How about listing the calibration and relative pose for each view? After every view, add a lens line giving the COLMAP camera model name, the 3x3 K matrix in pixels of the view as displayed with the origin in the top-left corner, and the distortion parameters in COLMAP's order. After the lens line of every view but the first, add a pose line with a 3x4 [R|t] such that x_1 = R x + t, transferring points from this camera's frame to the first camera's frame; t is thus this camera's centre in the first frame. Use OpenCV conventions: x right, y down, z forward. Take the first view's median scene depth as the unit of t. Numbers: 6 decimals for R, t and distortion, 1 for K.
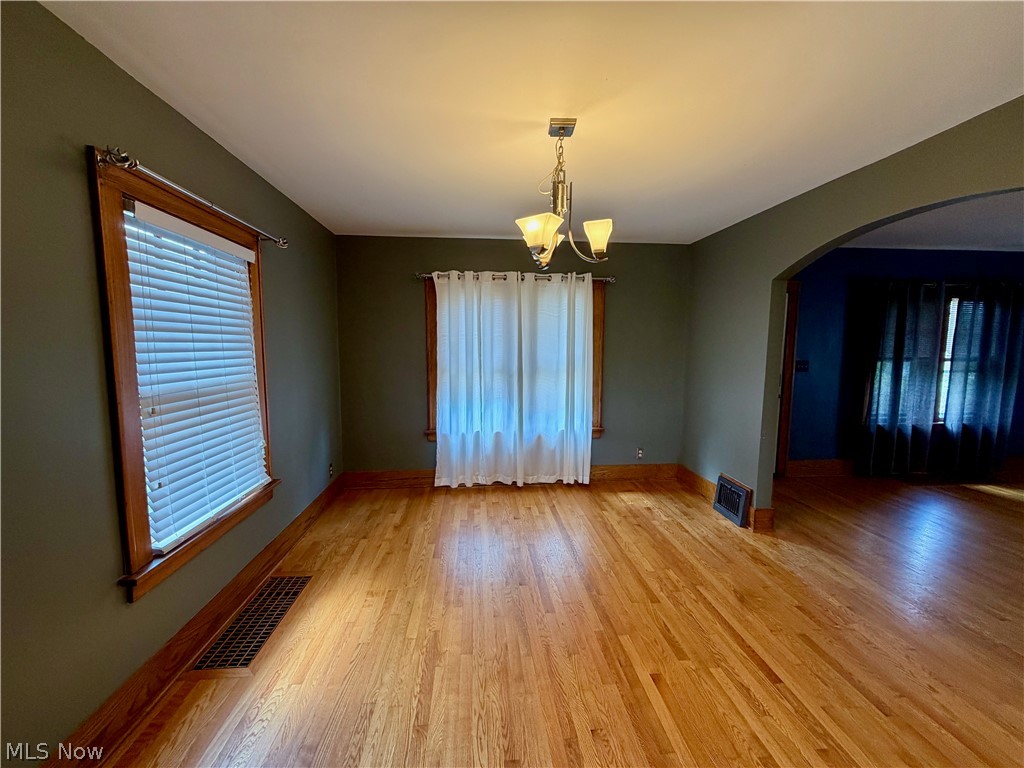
lens RADIAL K [[407.6, 0, 508.5], [0, 407.6, 386.9], [0, 0, 1]] dist [0.000413, -0.000065]
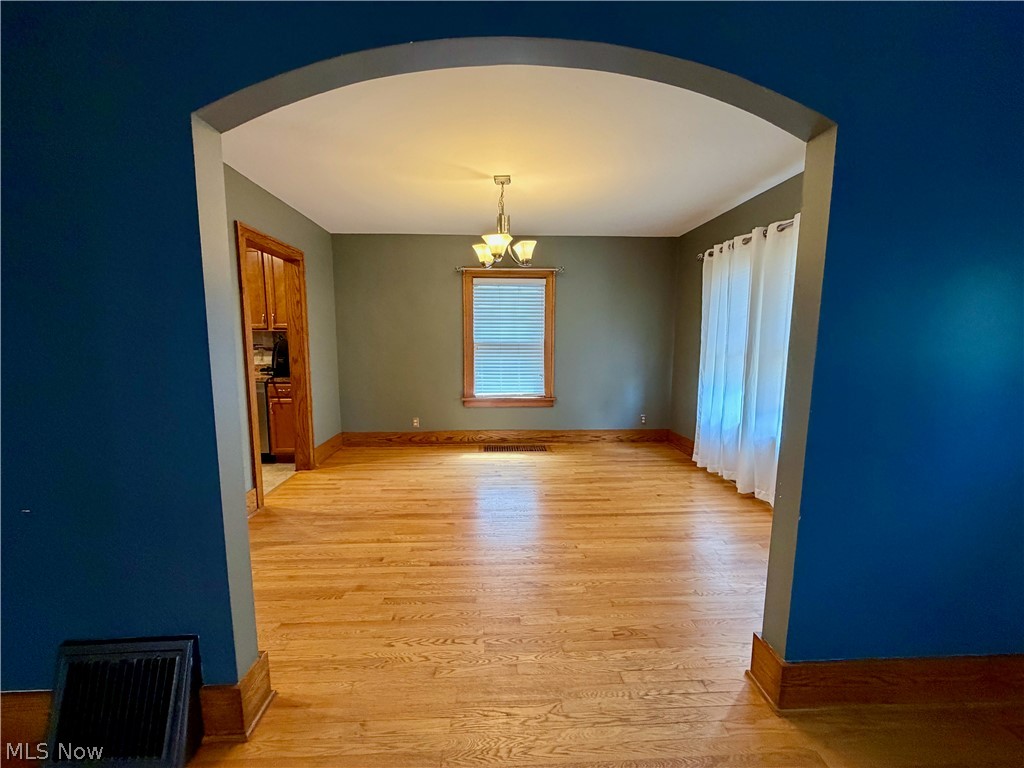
lens RADIAL K [[407.6, 0, 508.5], [0, 407.6, 386.9], [0, 0, 1]] dist [0.000413, -0.000065]
pose [[-0.035100, 0.119896, -0.992166, 0.906034], [-0.104844, 0.986858, 0.122963, -0.019122], [0.993869, 0.108339, -0.022068, 0.578513]]
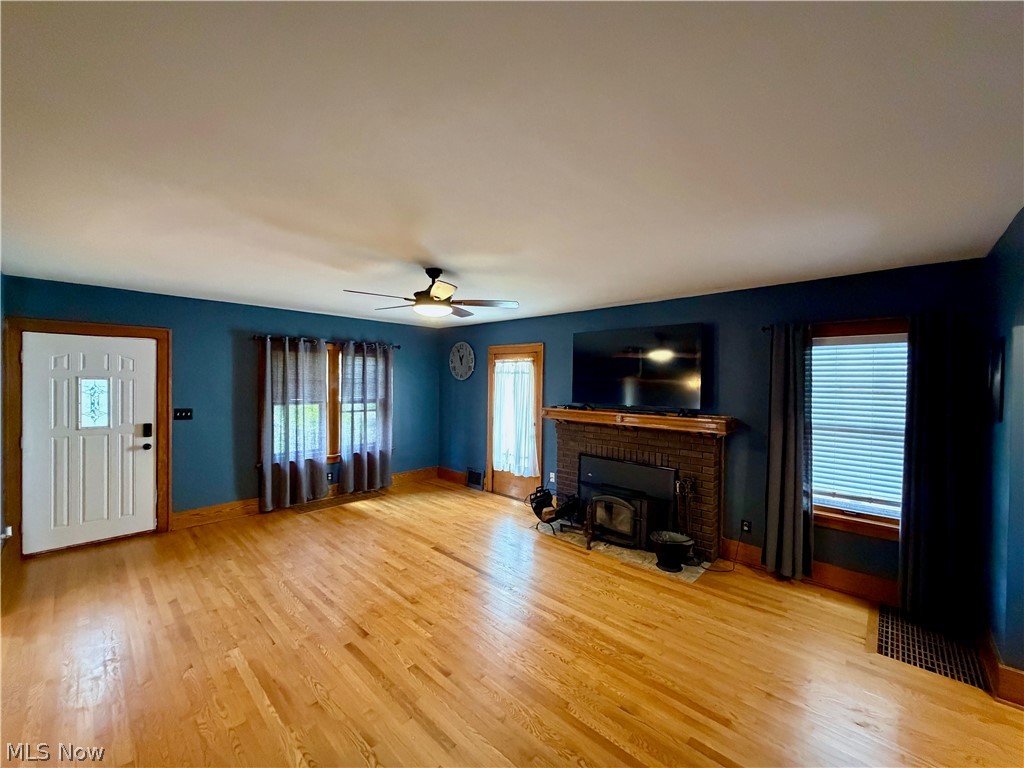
lens RADIAL K [[407.6, 0, 508.5], [0, 407.6, 386.9], [0, 0, 1]] dist [0.000413, -0.000065]
pose [[0.740811, -0.003289, 0.671705, 0.754422], [0.059479, 0.996381, -0.060719, -0.010648], [-0.669075, 0.084934, 0.738326, -0.320046]]
